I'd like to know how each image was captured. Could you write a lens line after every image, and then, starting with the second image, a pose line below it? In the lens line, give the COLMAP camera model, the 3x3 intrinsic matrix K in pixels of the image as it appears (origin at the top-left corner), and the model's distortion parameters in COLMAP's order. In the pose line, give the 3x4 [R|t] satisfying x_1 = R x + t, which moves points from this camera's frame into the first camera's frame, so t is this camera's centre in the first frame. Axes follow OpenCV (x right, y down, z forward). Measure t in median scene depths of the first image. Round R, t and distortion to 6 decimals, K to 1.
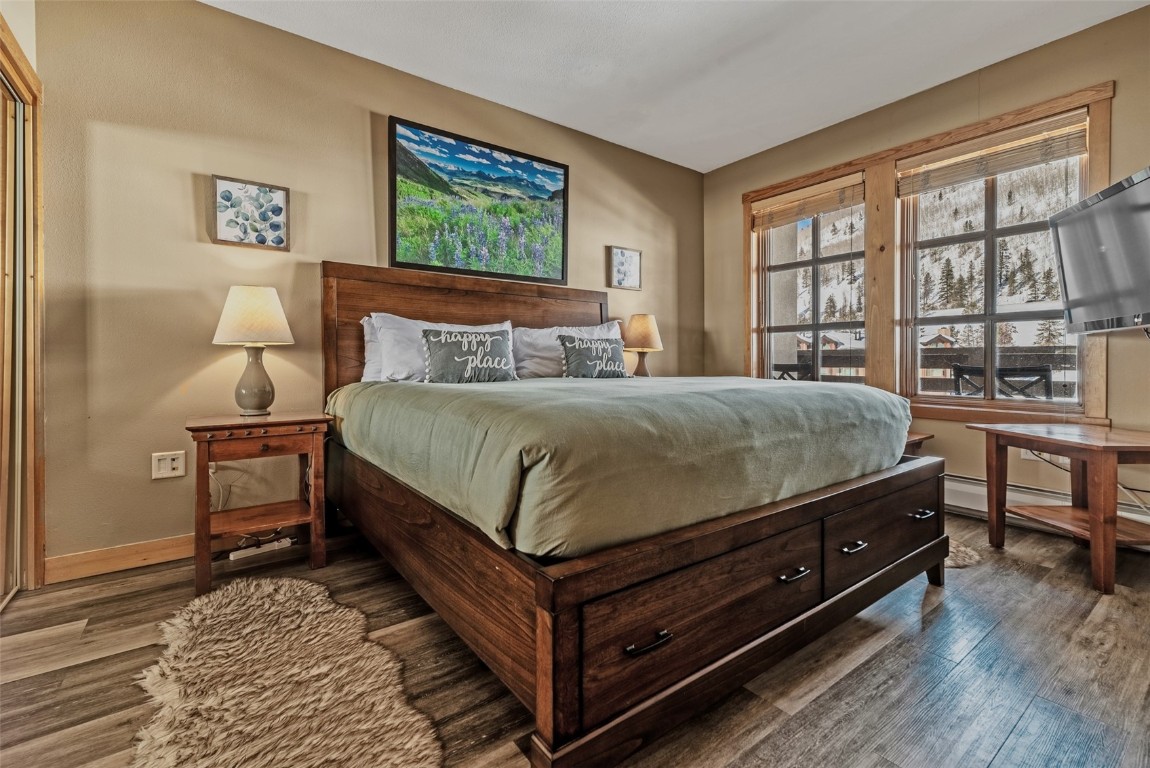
lens RADIAL K [[502.3, 0, 574.2], [0, 502.3, 366.5], [0, 0, 1]] dist [0.000784, -0.000030]
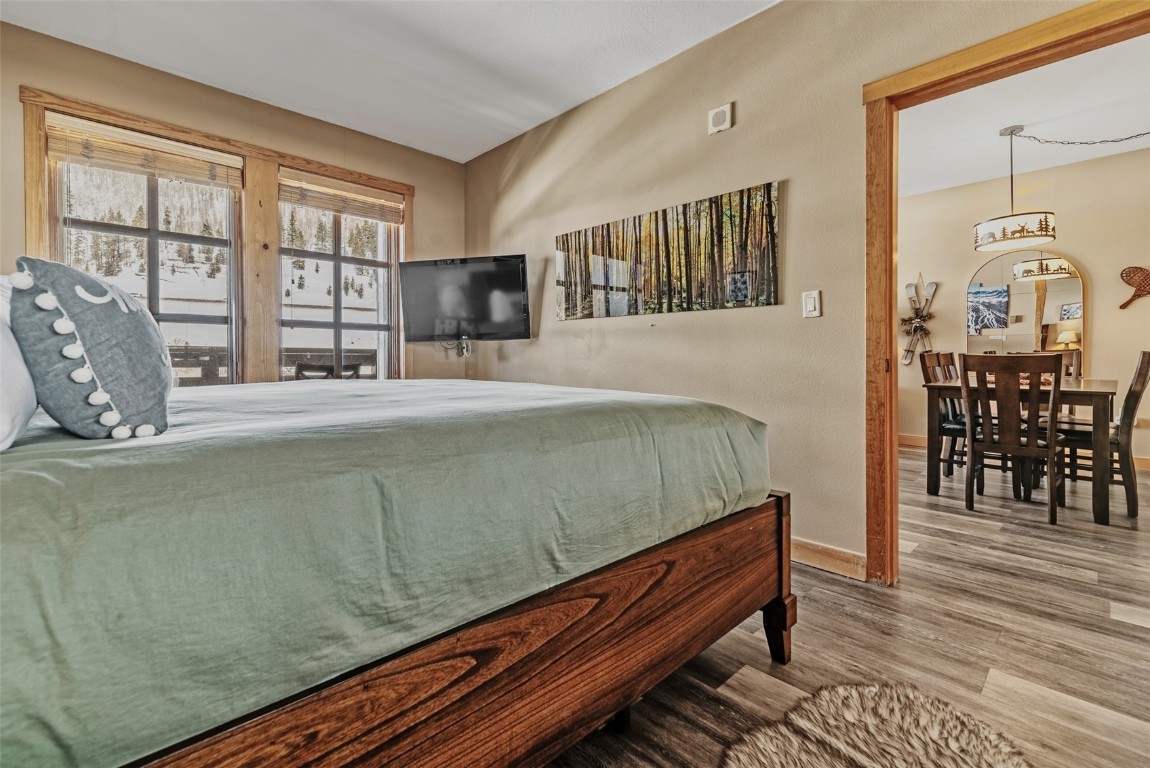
lens RADIAL K [[539.4, 0, 536.0], [0, 539.4, 359.6], [0, 0, 1]] dist [0.002269, 0.000537]
pose [[-0.122200, 0.001713, 0.992504, -0.565956], [0.006746, 0.999977, -0.000895, -0.007567], [-0.992483, 0.006586, -0.122209, 0.674130]]
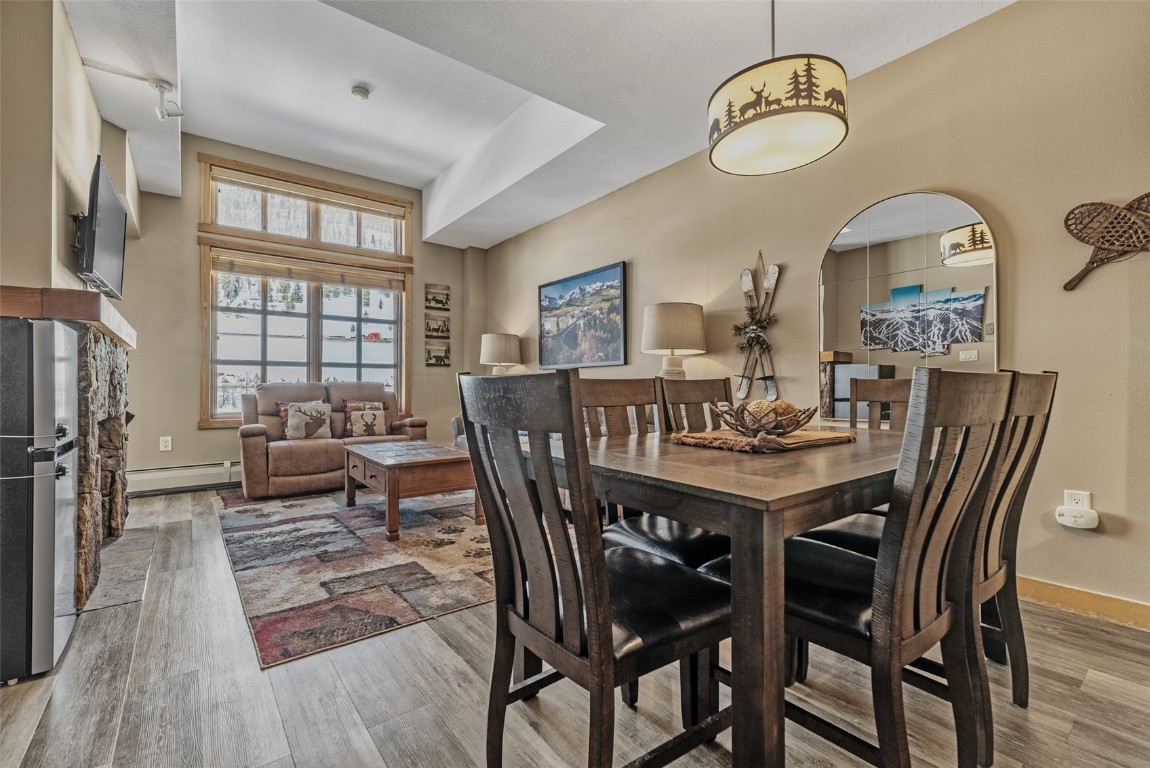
lens RADIAL K [[504.9, 0, 587.0], [0, 504.9, 383.3], [0, 0, 1]] dist [0.010020, 0.000311]
pose [[-0.035451, 0.008666, 0.999334, -0.502252], [0.007694, 0.999935, -0.008398, -0.007983], [-0.999342, 0.007391, -0.035516, 0.559467]]
